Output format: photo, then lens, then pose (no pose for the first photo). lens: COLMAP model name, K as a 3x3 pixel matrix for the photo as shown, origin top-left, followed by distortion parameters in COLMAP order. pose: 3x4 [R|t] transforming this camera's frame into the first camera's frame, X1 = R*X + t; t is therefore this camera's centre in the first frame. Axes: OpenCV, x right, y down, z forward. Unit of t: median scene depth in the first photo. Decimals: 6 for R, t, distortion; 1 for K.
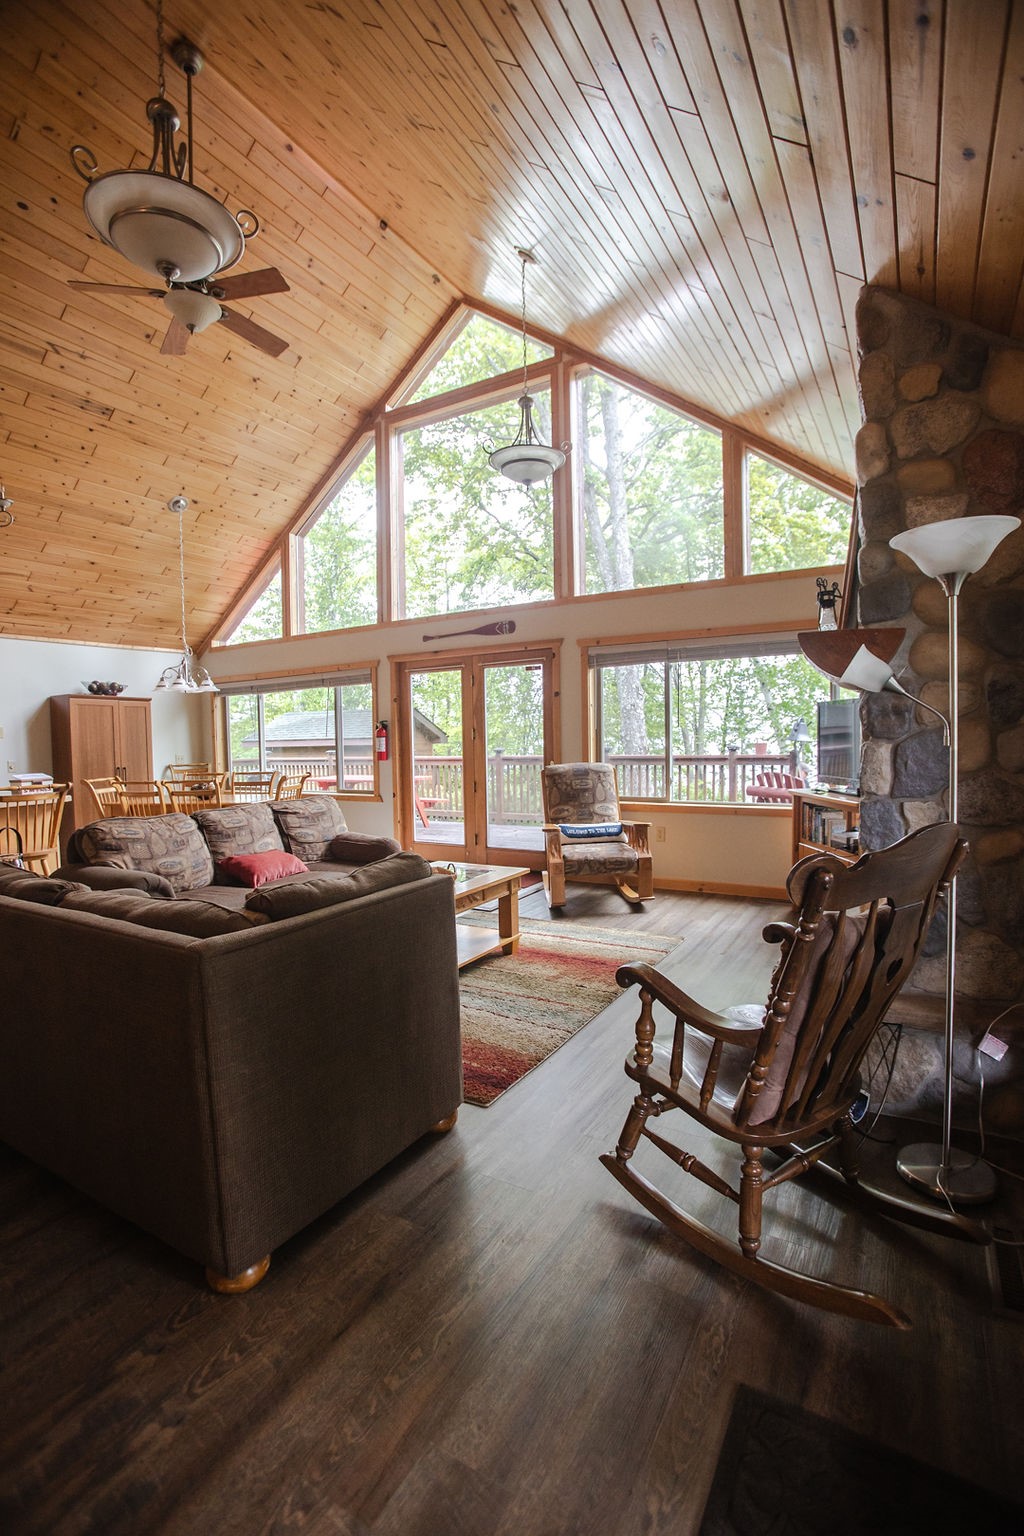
lens RADIAL K [[709.4, 0, 507.4], [0, 709.4, 771.1], [0, 0, 1]] dist [-0.081370, 0.040359]
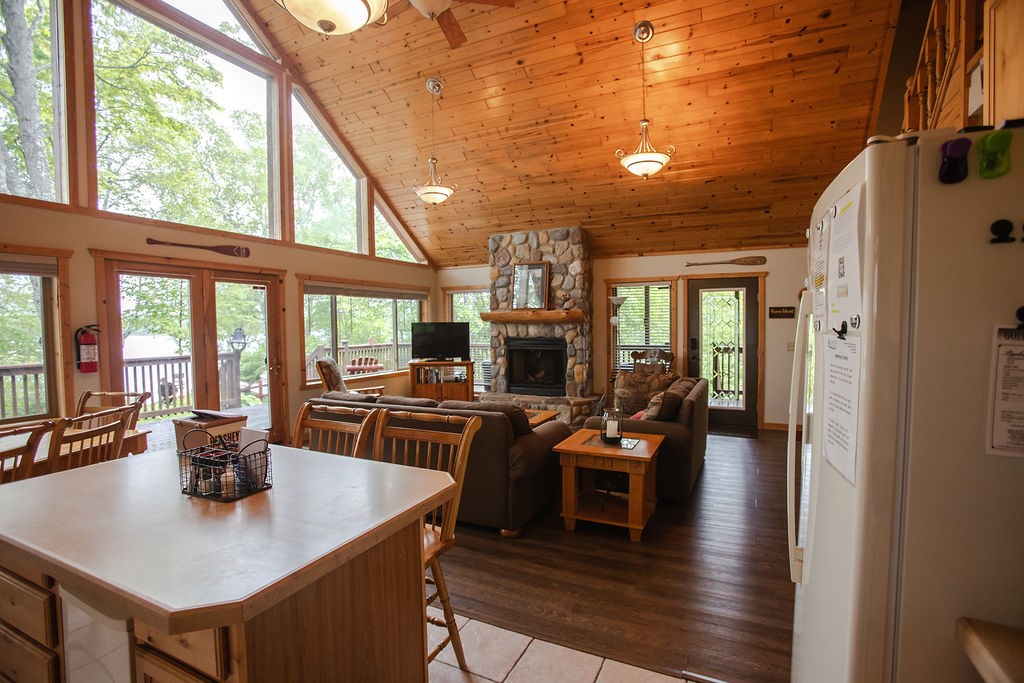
lens RADIAL K [[491.1, 0, 521.9], [0, 491.1, 340.6], [0, 0, 1]] dist [-0.073009, 0.000242]
pose [[-0.104844, -0.006170, 0.994470, -1.002047], [0.062761, 0.997946, 0.012808, -0.035721], [-0.992506, 0.063757, -0.104241, 0.713545]]
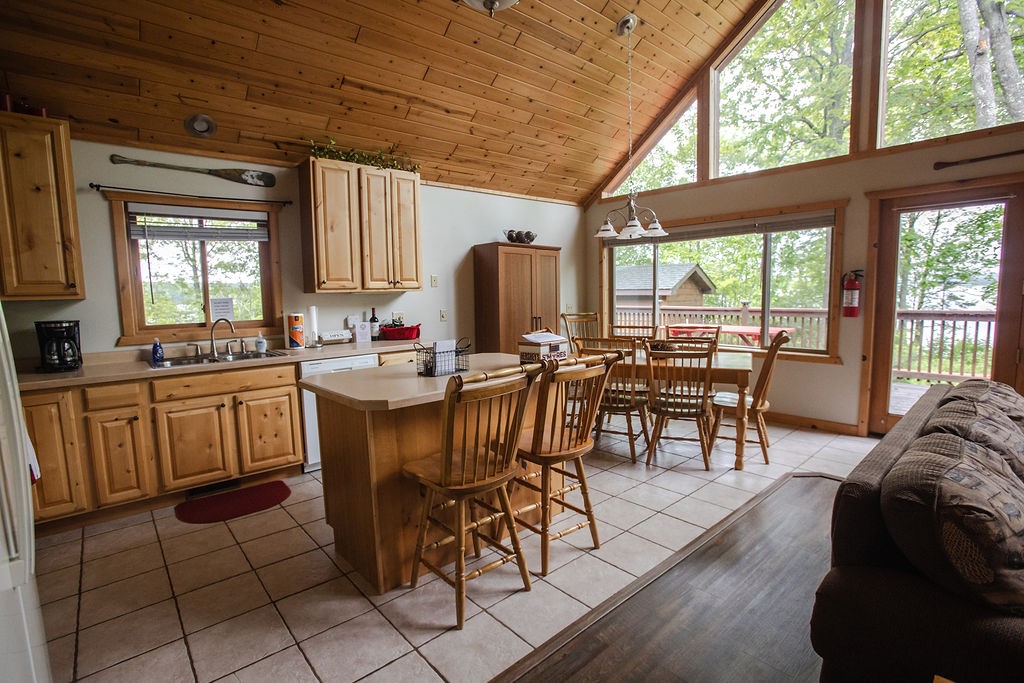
lens RADIAL K [[481.7, 0, 505.5], [0, 481.7, 339.8], [0, 0, 1]] dist [-0.080727, 0.039043]
pose [[0.951260, 0.036158, -0.306263, -0.514141], [-0.017560, 0.997842, 0.063264, -0.021053], [0.307889, -0.054803, 0.949842, 0.436151]]
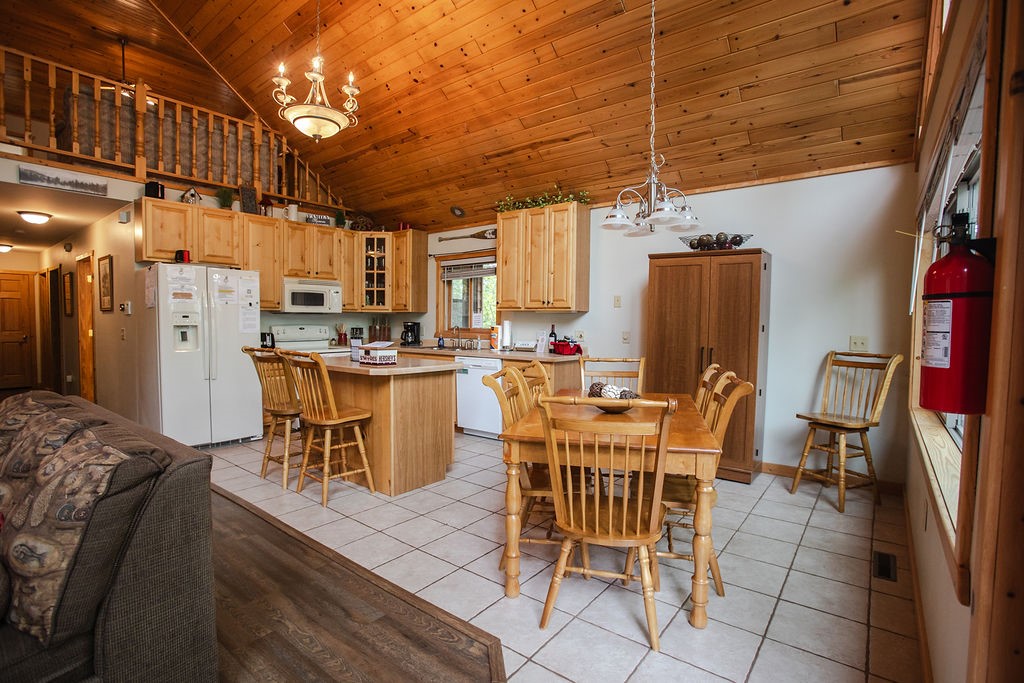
lens RADIAL K [[481.6, 0, 512.0], [0, 481.6, 341.5], [0, 0, 1]] dist [-0.084301, 0.035786]
pose [[-0.116425, 0.066933, -0.990942, -0.040542], [-0.054515, 0.995792, 0.073665, -0.051478], [0.991702, 0.062597, -0.112286, 1.143225]]
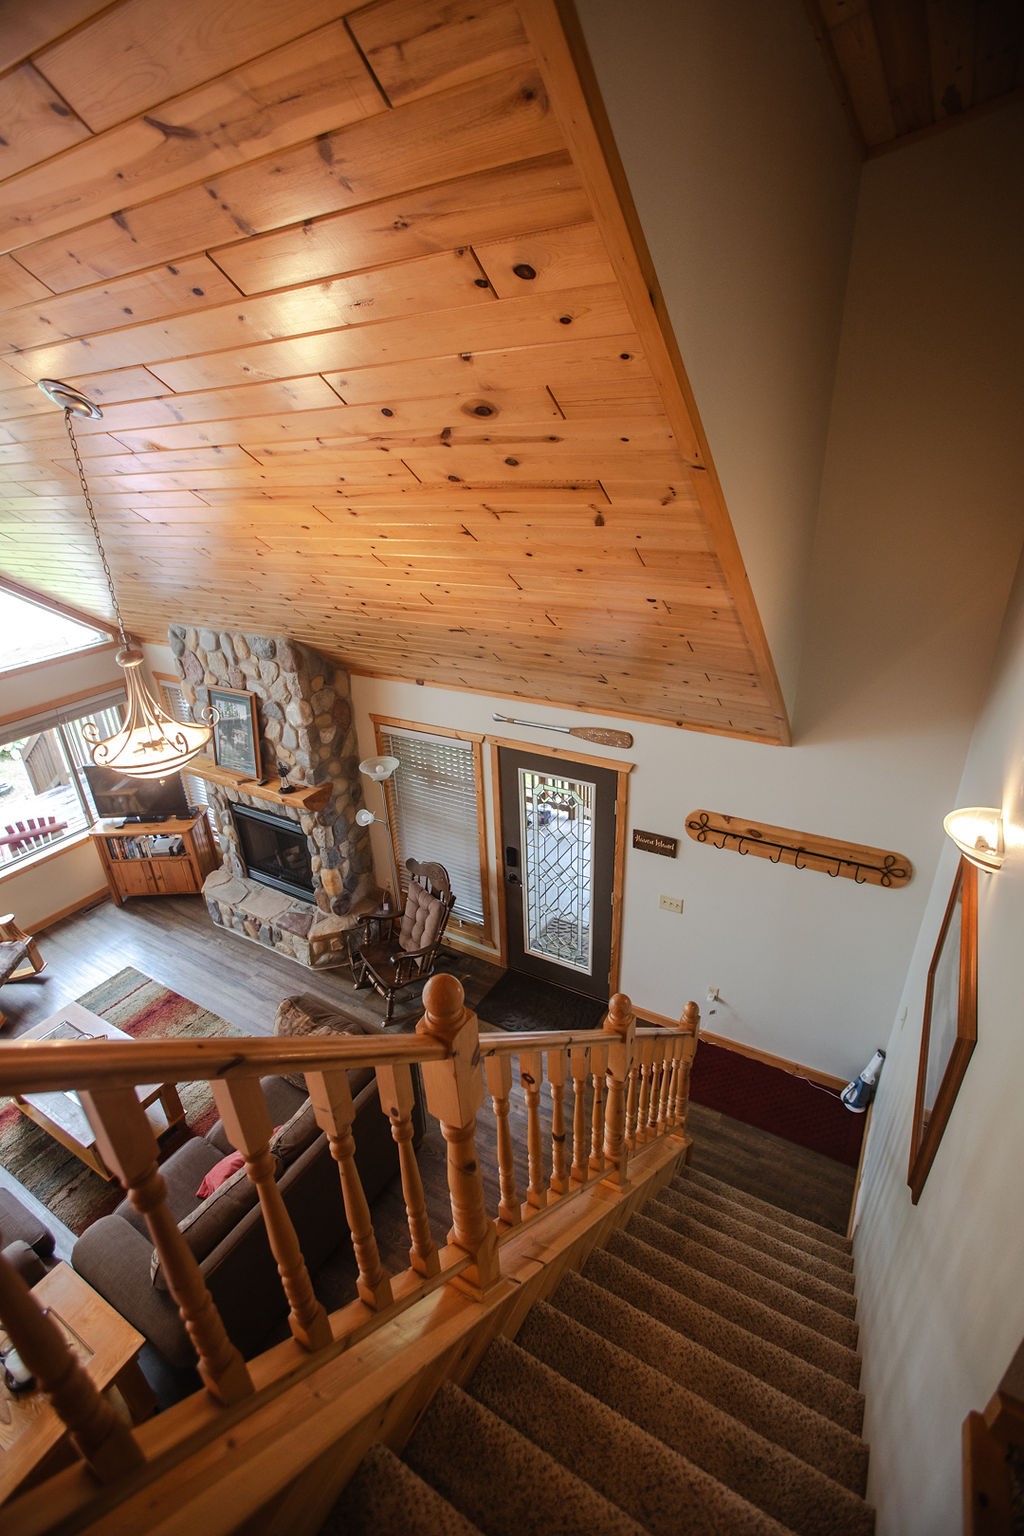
lens RADIAL K [[700.8, 0, 506.9], [0, 700.8, 779.0], [0, 0, 1]] dist [-0.079719, 0.035324]
pose [[-0.001873, -0.411052, 0.911610, -0.669551], [0.088138, 0.907996, 0.409603, -0.475741], [-0.996107, 0.081115, 0.034528, 0.125955]]
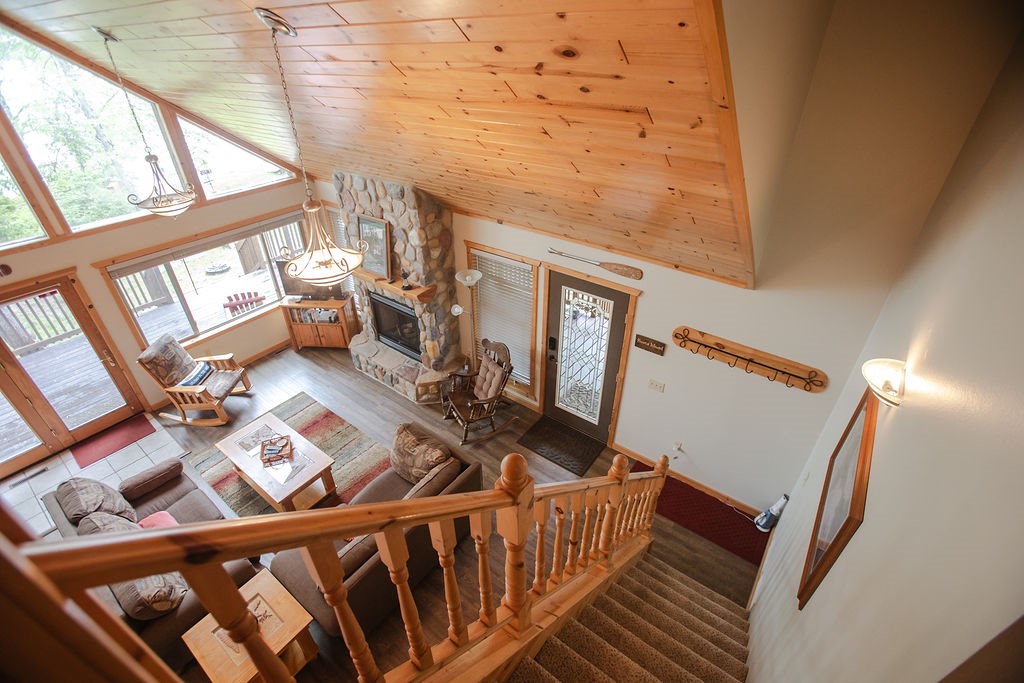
lens RADIAL K [[467.2, 0, 509.7], [0, 467.2, 339.7], [0, 0, 1]] dist [-0.079719, 0.035324]
pose [[0.101774, -0.526839, 0.843850, -0.654414], [0.055054, 0.849937, 0.524000, -0.500523], [-0.993283, -0.006872, 0.115506, 0.136924]]
